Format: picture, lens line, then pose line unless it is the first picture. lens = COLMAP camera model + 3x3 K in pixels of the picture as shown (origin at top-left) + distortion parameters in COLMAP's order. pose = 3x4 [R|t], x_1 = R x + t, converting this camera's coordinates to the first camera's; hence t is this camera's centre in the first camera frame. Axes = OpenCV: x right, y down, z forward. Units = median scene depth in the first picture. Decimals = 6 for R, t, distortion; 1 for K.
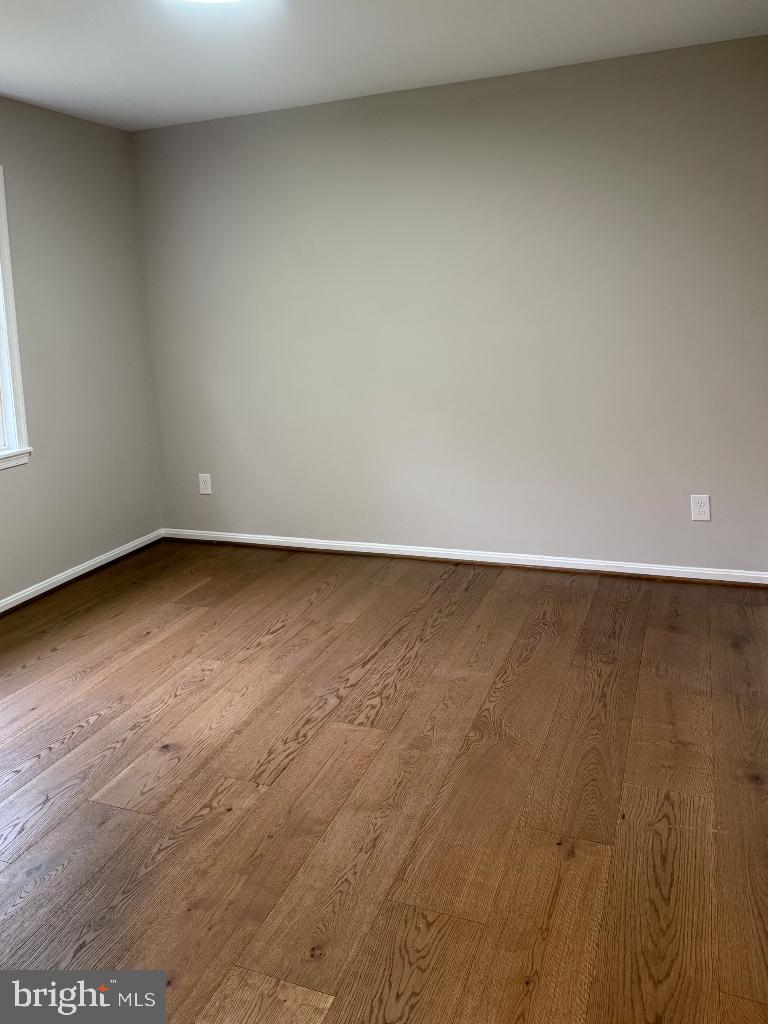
lens RADIAL K [[745.1, 0, 384.0], [0, 745.1, 512.0], [0, 0, 1]] dist [0.031859, -0.004639]
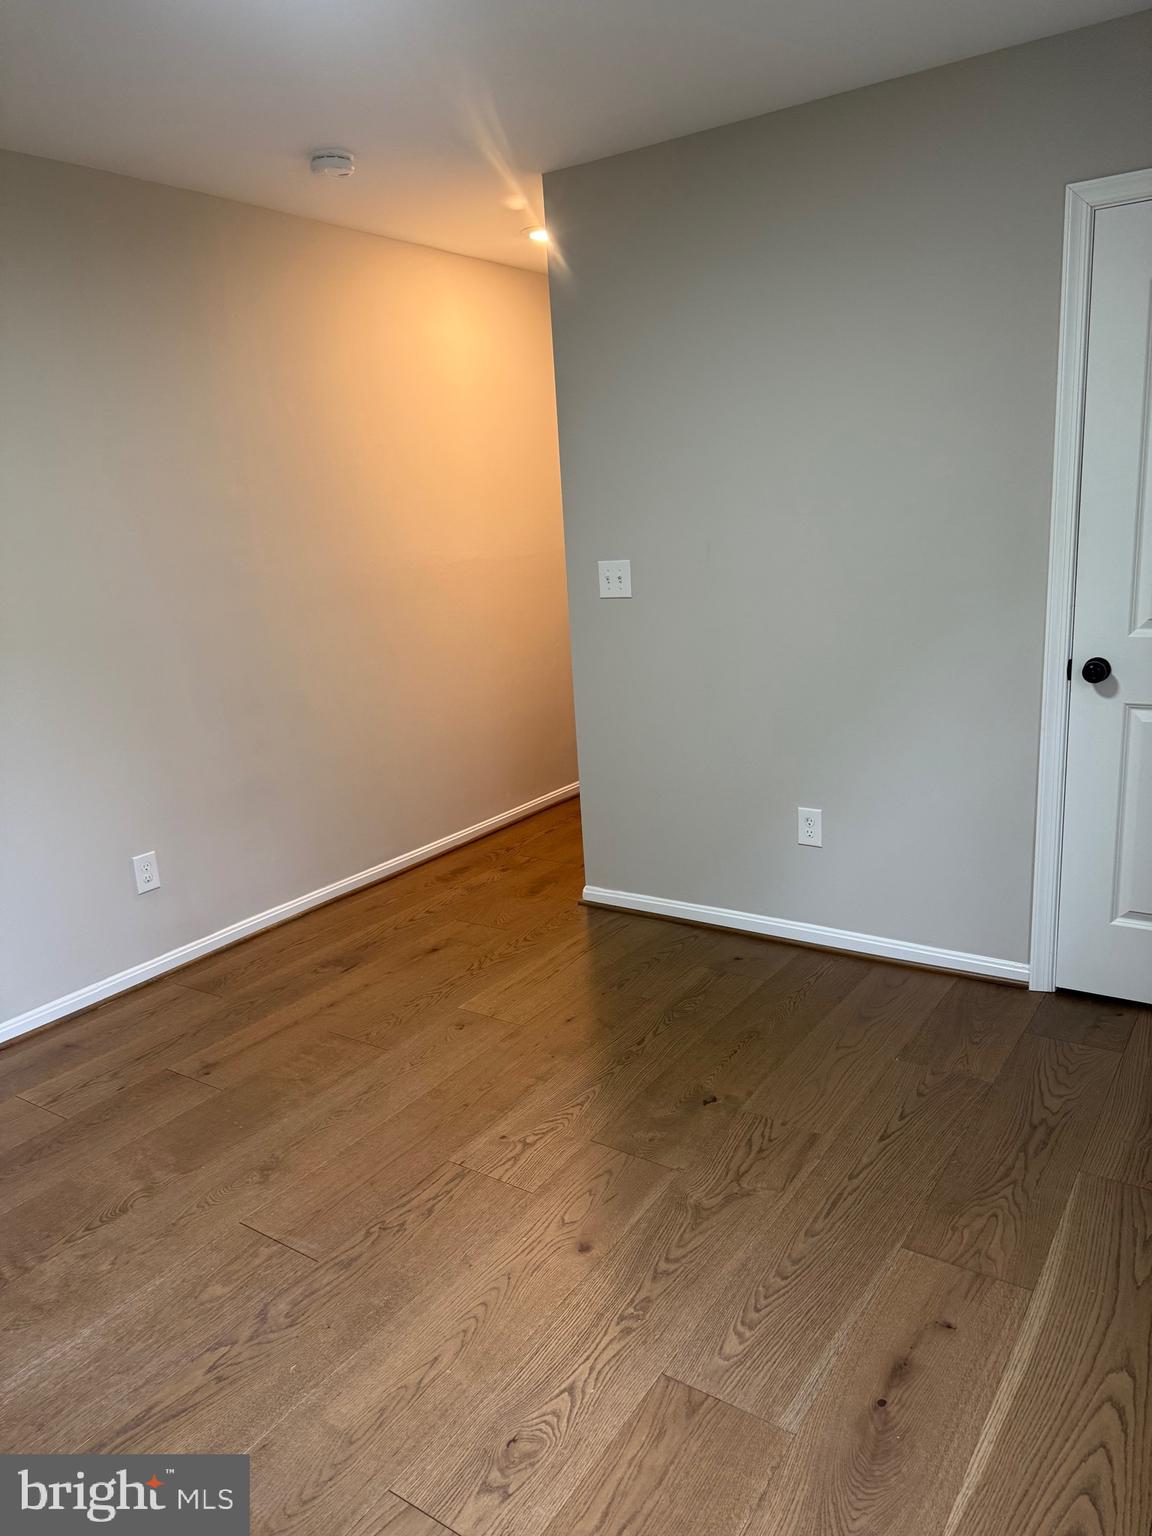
lens RADIAL K [[1117.7, 0, 576.0], [0, 1117.7, 768.0], [0, 0, 1]] dist [0.031859, -0.004639]
pose [[-0.963060, 0.046690, 0.265208, -0.589005], [0.171287, 0.866150, 0.469516, -0.487627], [-0.207788, 0.497598, -0.842152, 1.701765]]
